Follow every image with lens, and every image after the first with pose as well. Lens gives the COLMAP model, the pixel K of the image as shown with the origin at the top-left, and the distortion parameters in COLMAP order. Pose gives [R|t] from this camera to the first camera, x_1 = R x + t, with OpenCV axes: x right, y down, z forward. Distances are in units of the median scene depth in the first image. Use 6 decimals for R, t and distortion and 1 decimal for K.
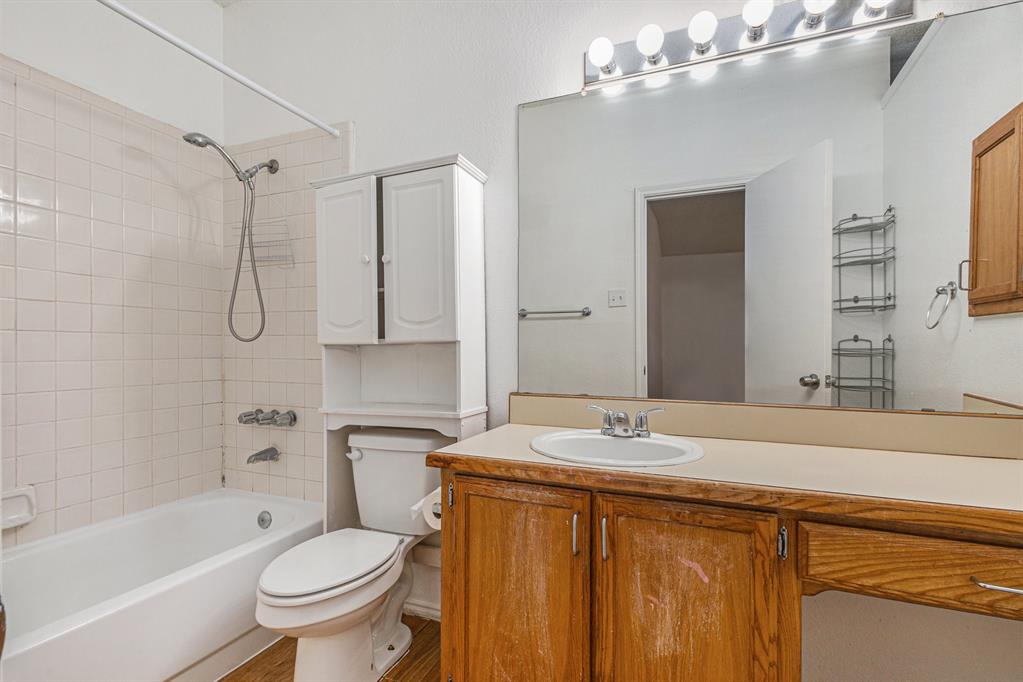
lens RADIAL K [[468.5, 0, 511.5], [0, 468.5, 341.0], [0, 0, 1]] dist [0.002132, -0.000167]
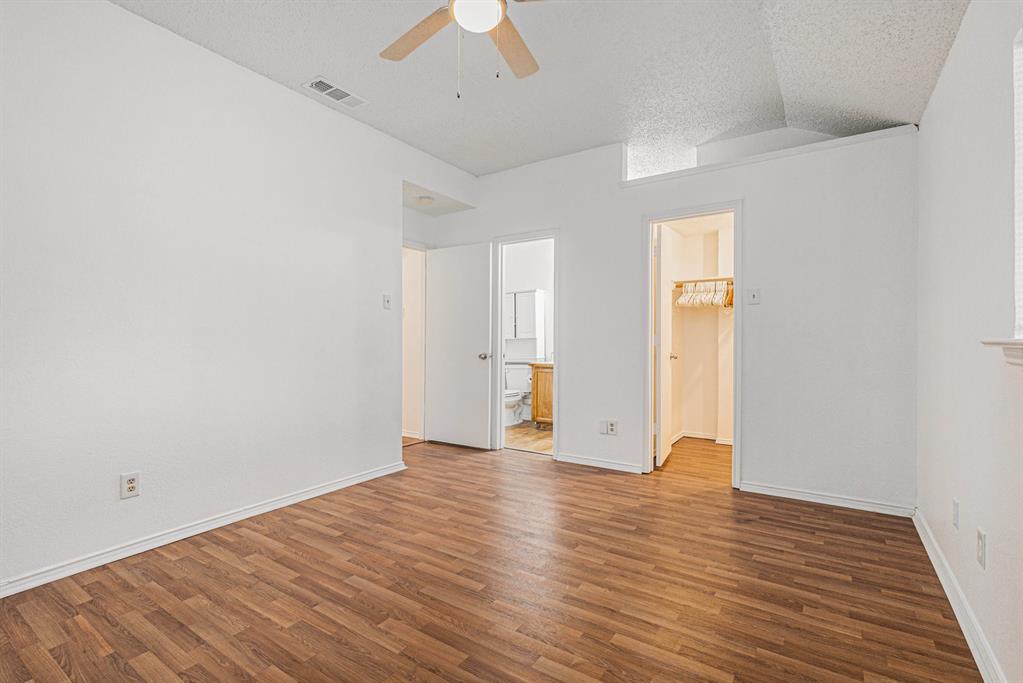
lens RADIAL K [[468.5, 0, 511.5], [0, 468.5, 341.5], [0, 0, 1]] dist [0.002132, -0.000167]
pose [[0.982752, 0.005397, -0.184851, 0.370044], [-0.001084, 0.999725, 0.023427, -0.059217], [0.184926, -0.022822, 0.982487, -2.615646]]
